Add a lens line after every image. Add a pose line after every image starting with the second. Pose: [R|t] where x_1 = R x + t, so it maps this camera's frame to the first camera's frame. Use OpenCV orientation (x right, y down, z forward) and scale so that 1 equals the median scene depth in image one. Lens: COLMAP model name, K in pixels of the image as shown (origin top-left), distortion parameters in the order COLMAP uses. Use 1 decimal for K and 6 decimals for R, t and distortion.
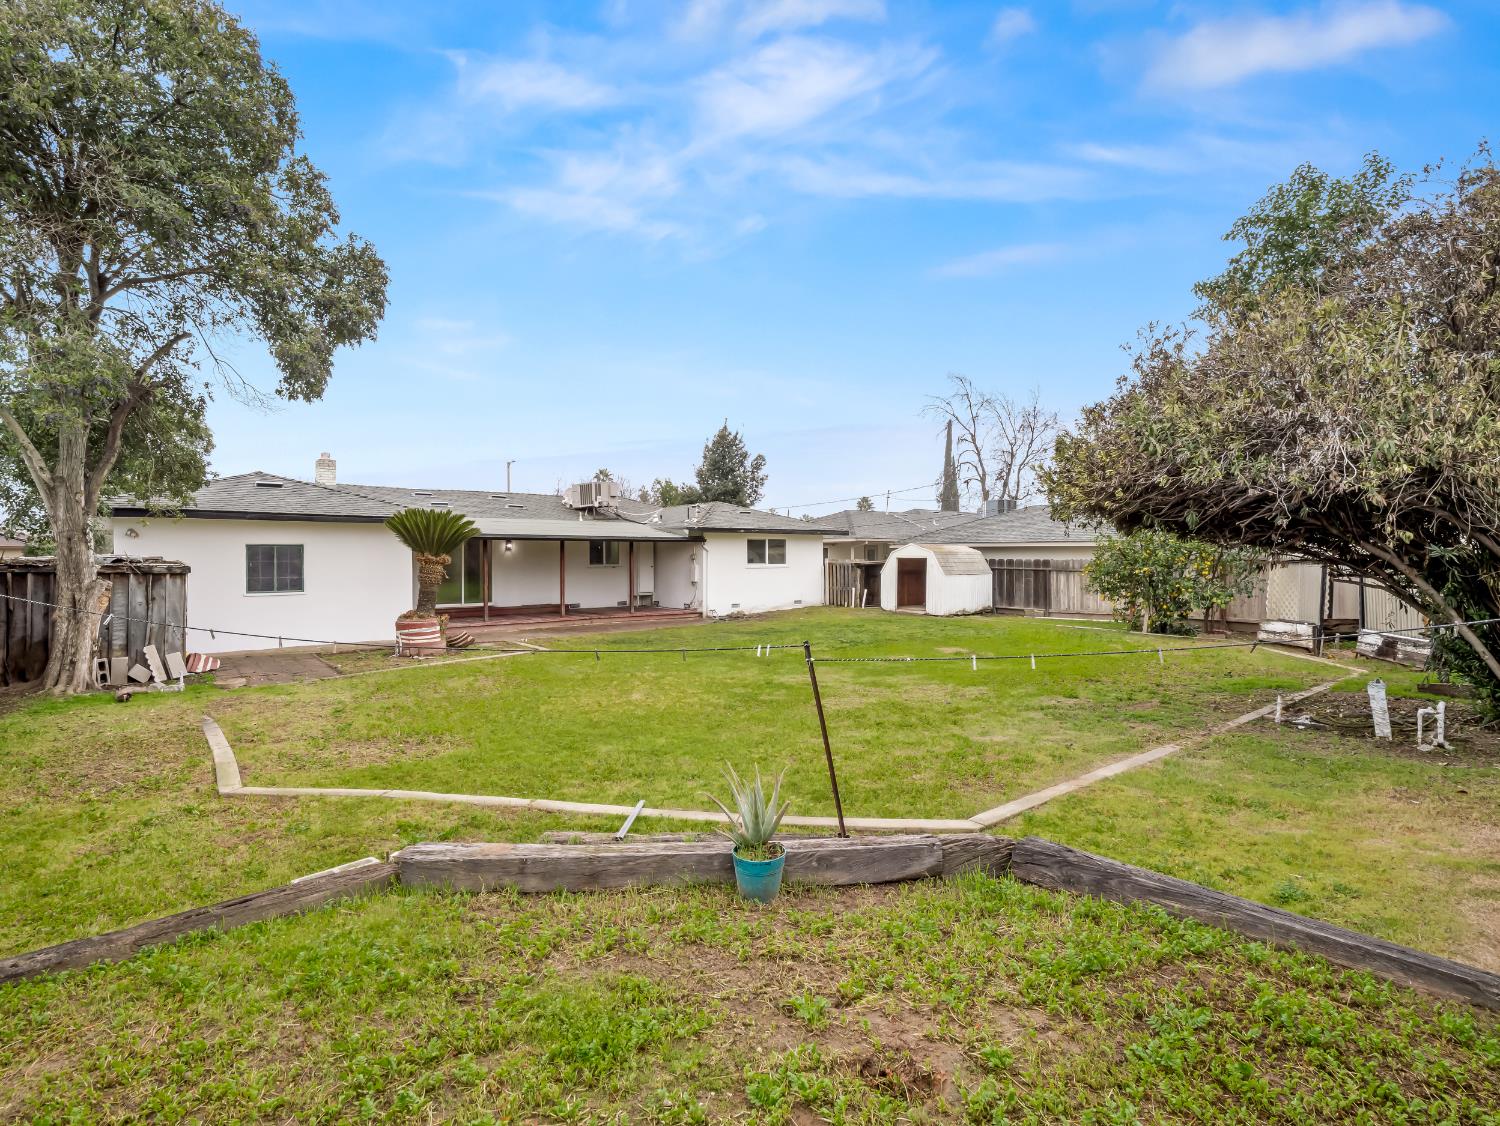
lens RADIAL K [[765.2, 0, 744.7], [0, 765.2, 560.2], [0, 0, 1]] dist [-0.001661, -0.000670]
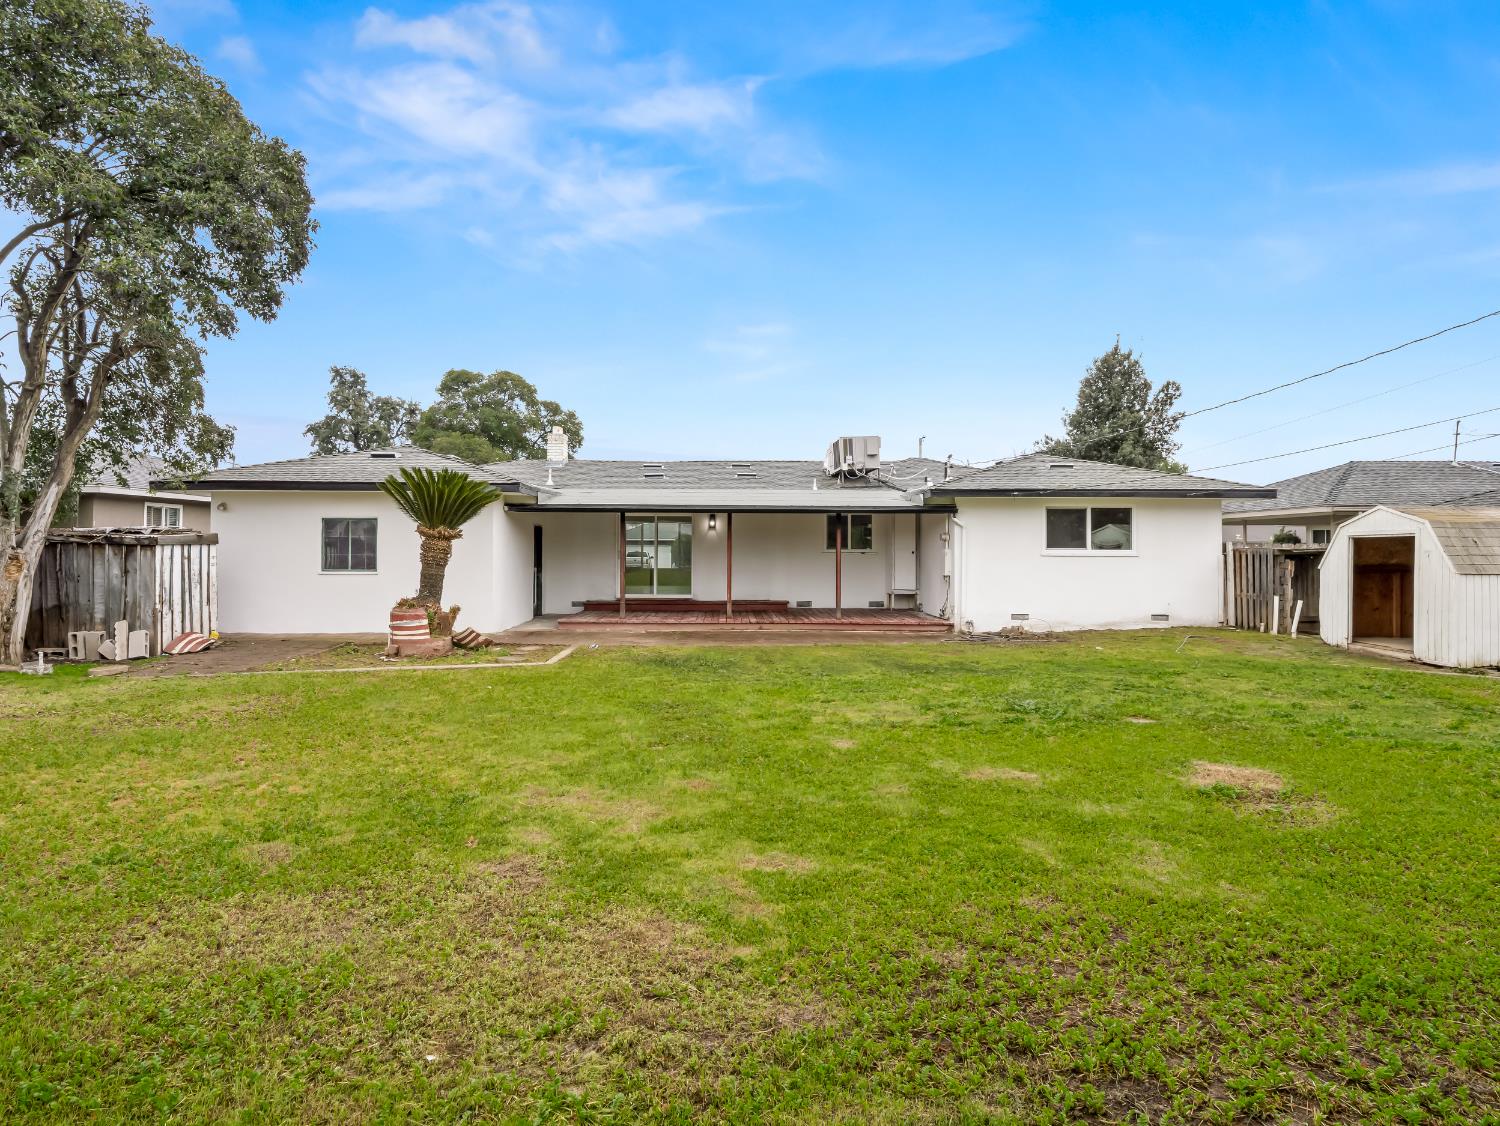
lens RADIAL K [[765.2, 0, 744.7], [0, 765.2, 560.2], [0, 0, 1]] dist [-0.001661, -0.000670]
pose [[0.769287, 0.012465, -0.638781, 0.213294], [-0.009278, 0.999922, 0.008340, 0.011434], [0.638836, -0.000489, 0.769343, 0.396740]]
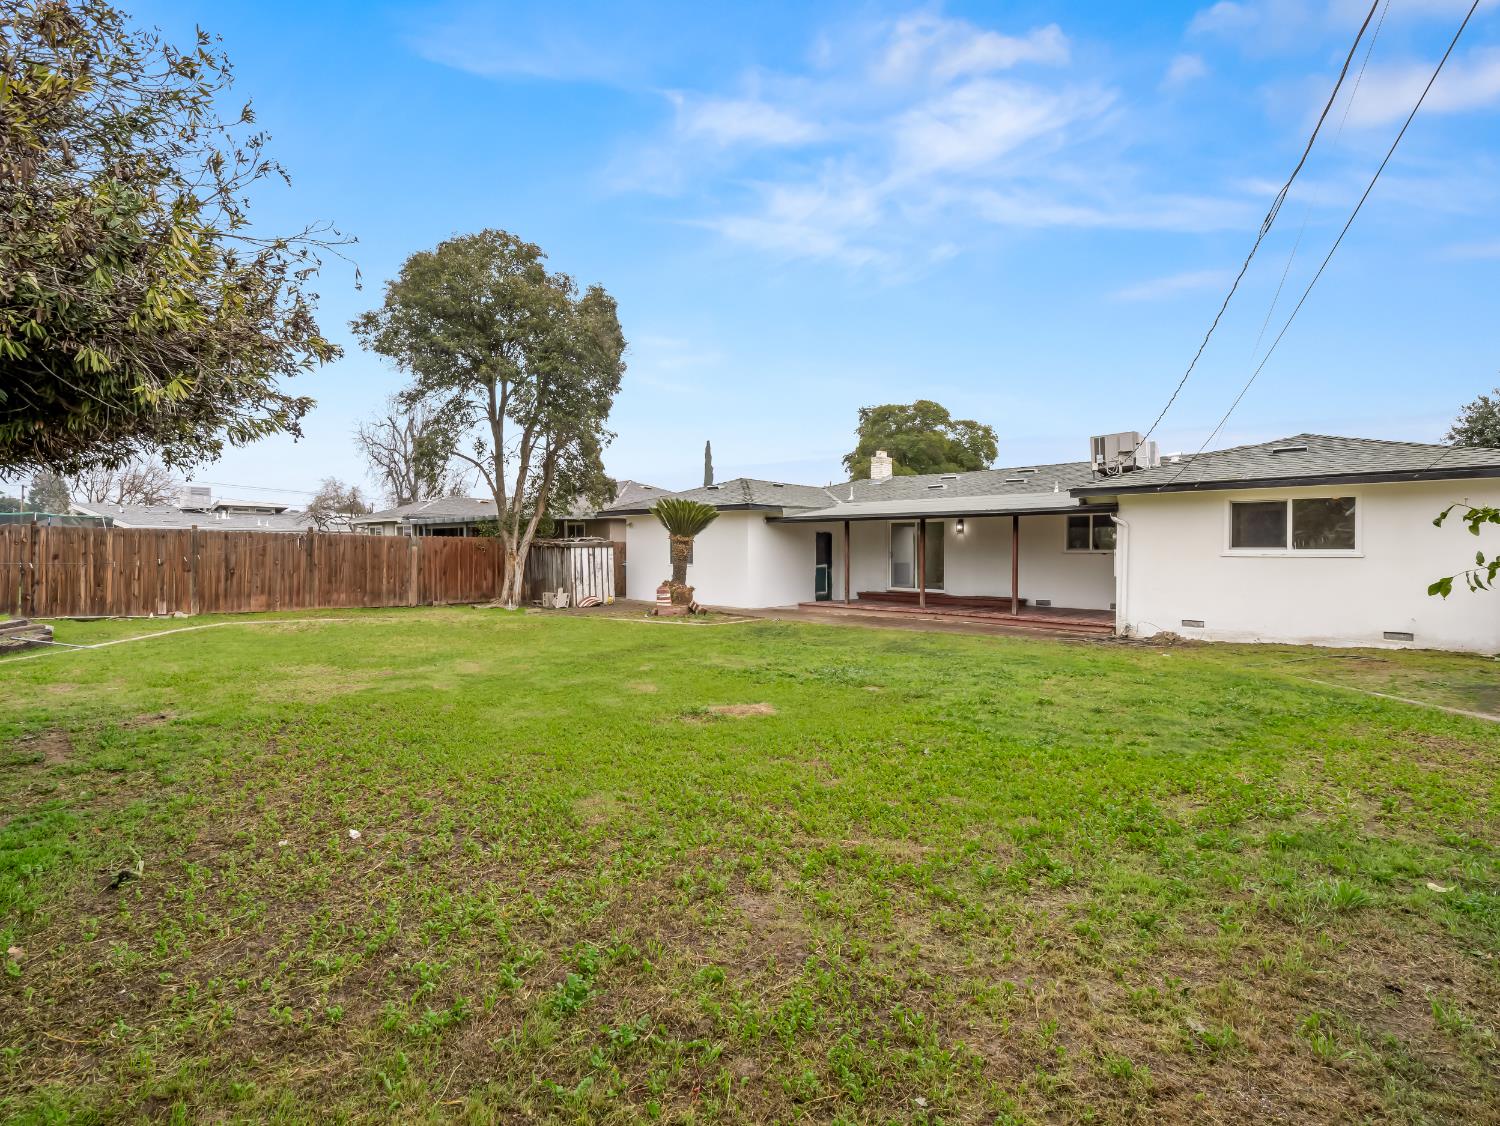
lens RADIAL K [[725.2, 0, 736.9], [0, 725.2, 561.4], [0, 0, 1]] dist [-0.002795, -0.020143]
pose [[0.107281, 0.014239, -0.994127, 0.480481], [-0.012089, 0.999842, 0.013016, 0.012064], [0.994155, 0.010621, 0.107436, 0.625696]]
